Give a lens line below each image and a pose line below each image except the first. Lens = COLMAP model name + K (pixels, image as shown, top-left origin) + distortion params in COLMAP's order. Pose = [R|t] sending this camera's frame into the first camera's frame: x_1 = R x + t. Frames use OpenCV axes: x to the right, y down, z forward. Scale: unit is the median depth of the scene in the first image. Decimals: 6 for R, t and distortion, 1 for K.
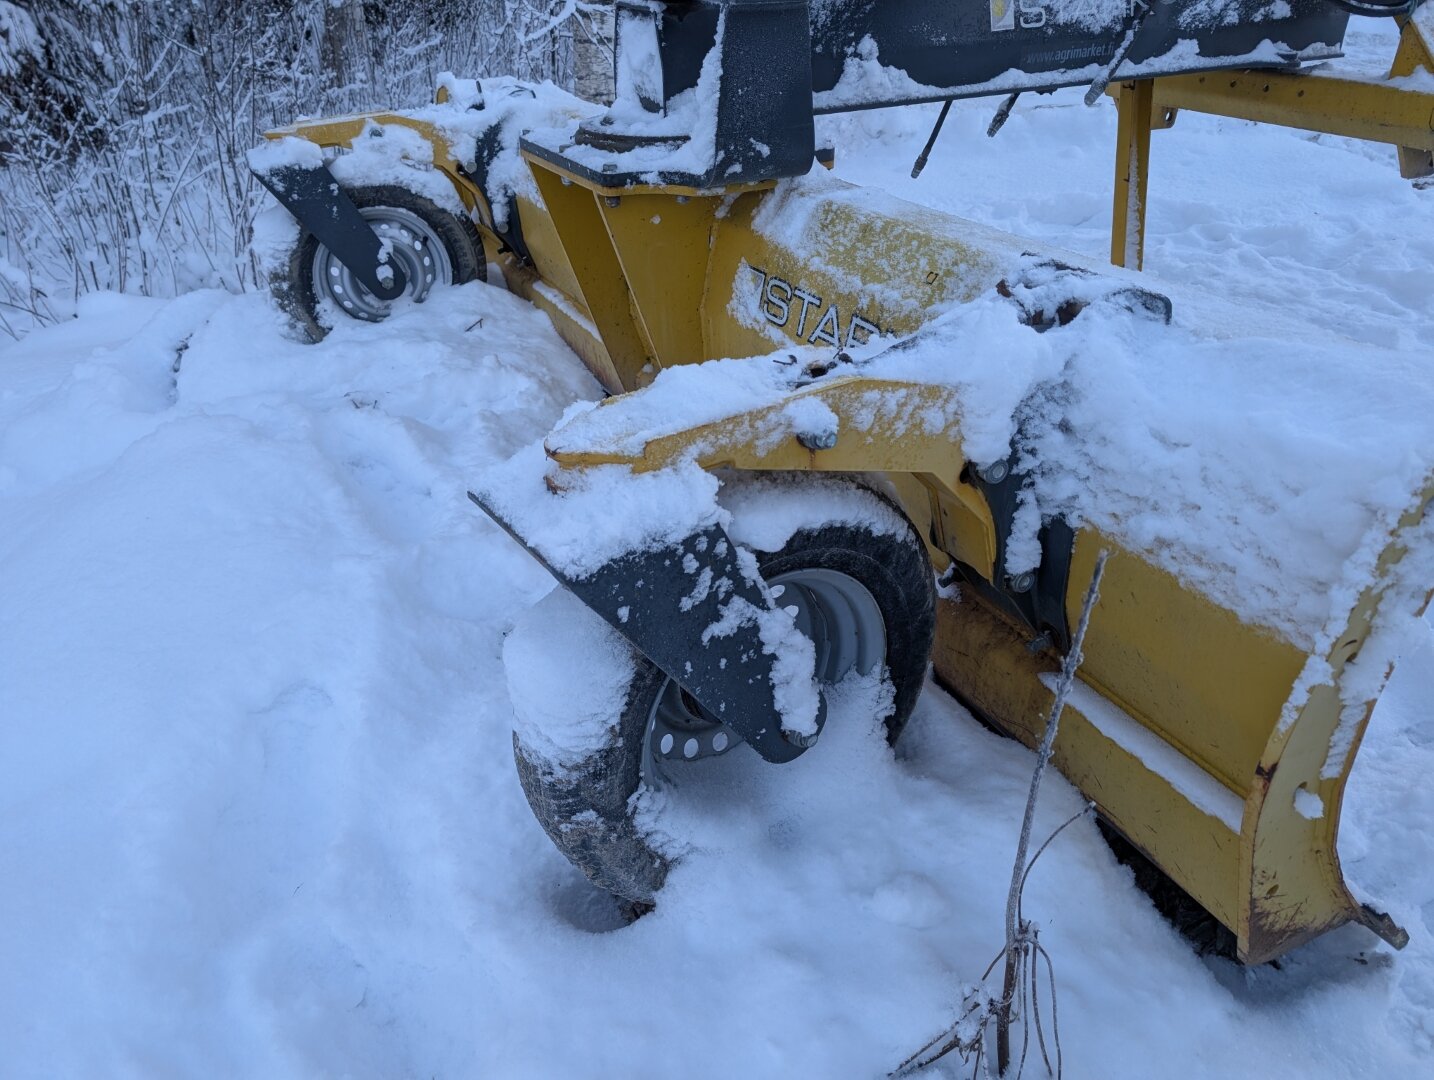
lens RADIAL K [[1025.0, 0, 706.4], [0, 1025.0, 537.9], [0, 0, 1]] dist [-0.001915, 0.000613]
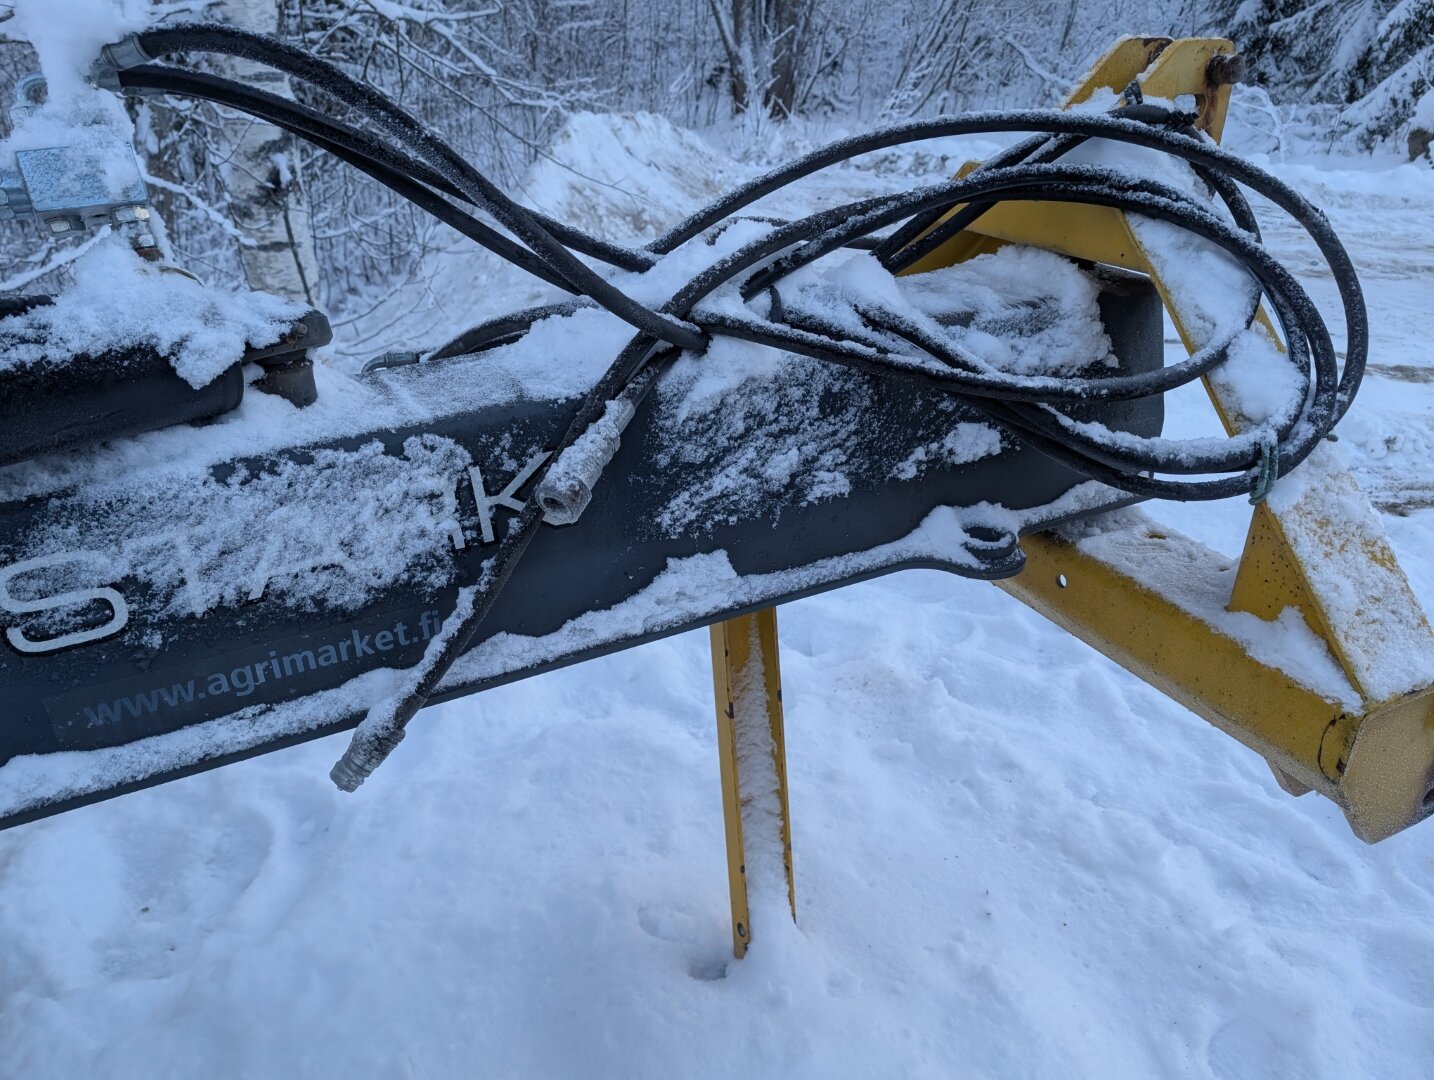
lens RADIAL K [[1025.0, 0, 711.5], [0, 1025.0, 540.5], [0, 0, 1]] dist [-0.001915, 0.000613]
pose [[0.999744, 0.012954, -0.018528, 0.507283], [-0.014509, 0.996155, -0.086399, -0.481456], [0.017338, 0.086646, 0.996088, 0.633185]]
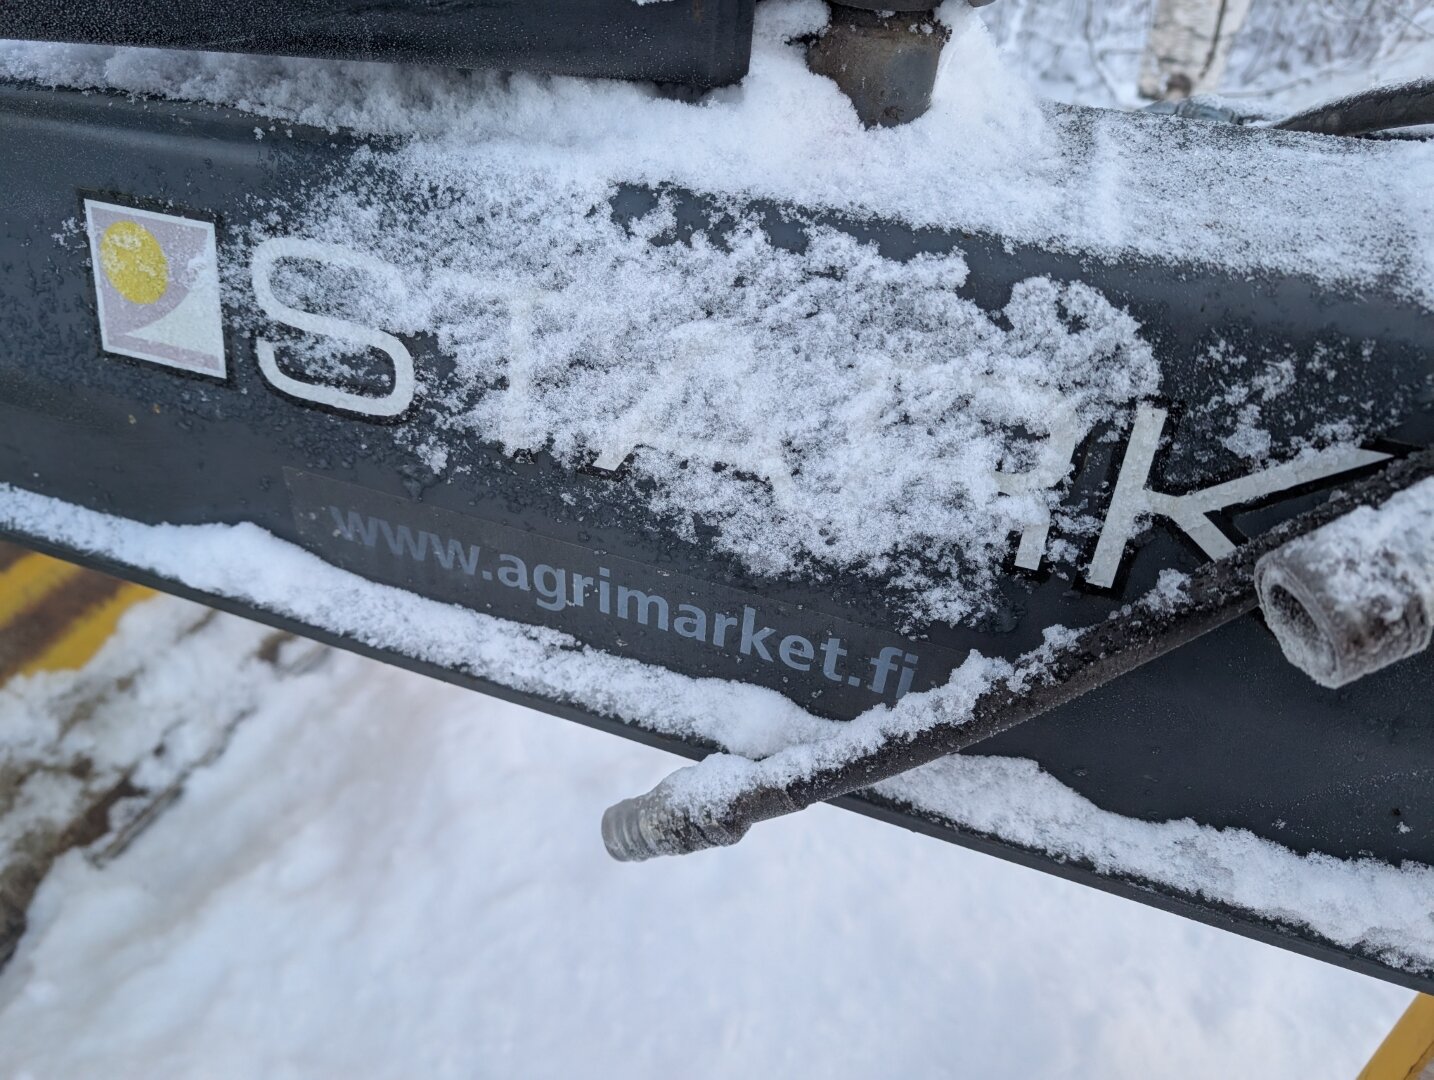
lens RADIAL K [[1025.0, 0, 715.6], [0, 1025.0, 539.3], [0, 0, 1]] dist [-0.001915, 0.000613]
pose [[0.649772, 0.518260, -0.556060, 0.463614], [-0.447041, 0.852194, 0.271883, -0.534762], [0.614777, 0.071920, 0.785415, 0.849568]]
